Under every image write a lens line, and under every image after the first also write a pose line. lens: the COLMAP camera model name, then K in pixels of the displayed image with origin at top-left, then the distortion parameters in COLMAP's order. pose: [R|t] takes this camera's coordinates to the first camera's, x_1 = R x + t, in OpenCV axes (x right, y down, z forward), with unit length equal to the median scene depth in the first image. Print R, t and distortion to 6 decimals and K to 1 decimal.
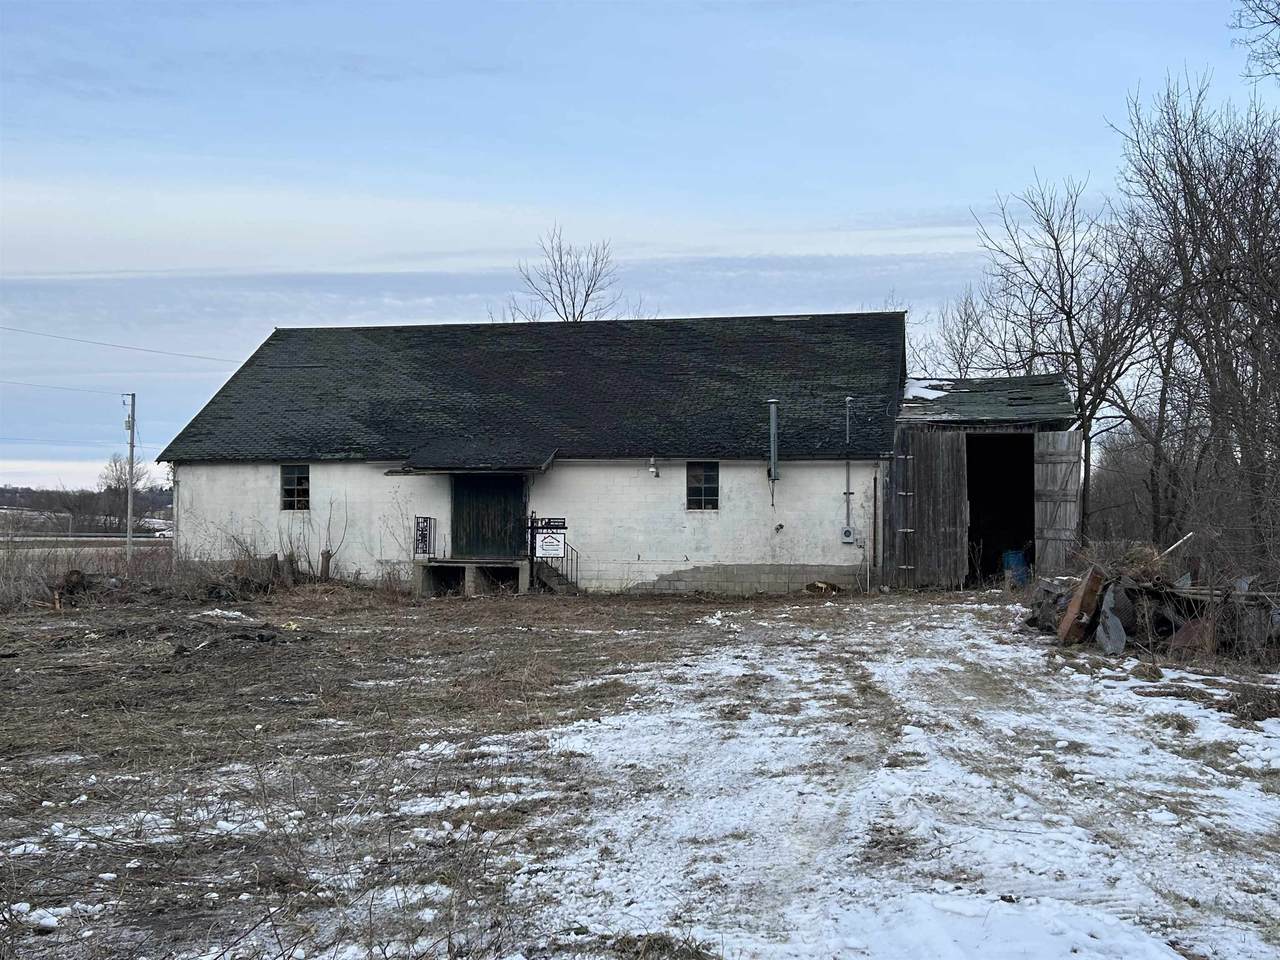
lens RADIAL K [[1422.1, 0, 640.4], [0, 1422.1, 486.8], [0, 0, 1]] dist [0.081454, 0.000000]
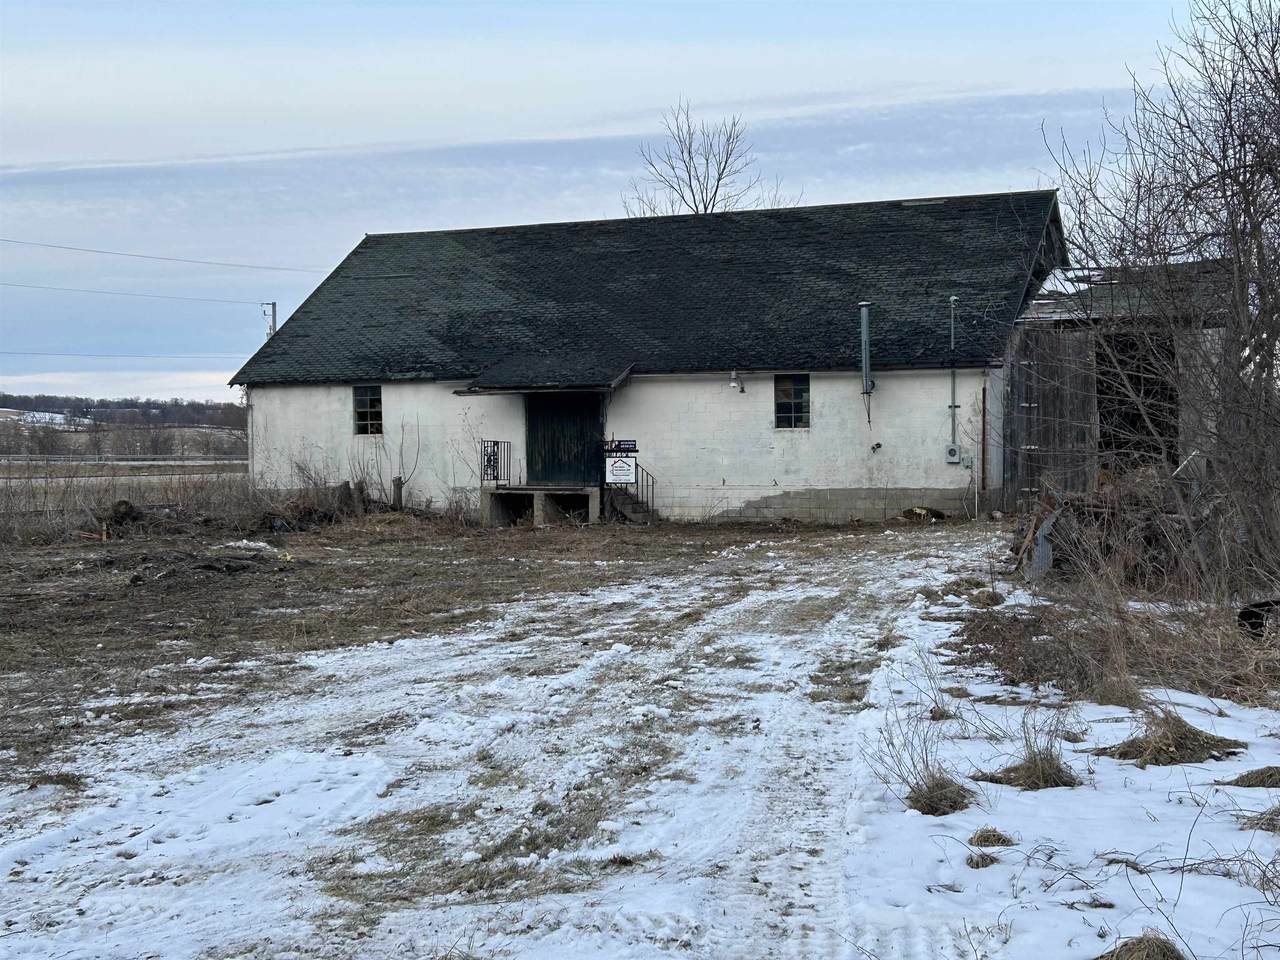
lens RADIAL K [[1774.4, 0, 638.7], [0, 1774.4, 478.0], [0, 0, 1]] dist [0.134773, 0.000000]
pose [[0.981187, -0.010286, -0.192787, 0.161659], [0.020326, 0.998534, 0.050169, -0.010344], [0.191988, -0.053144, 0.979957, -0.113395]]
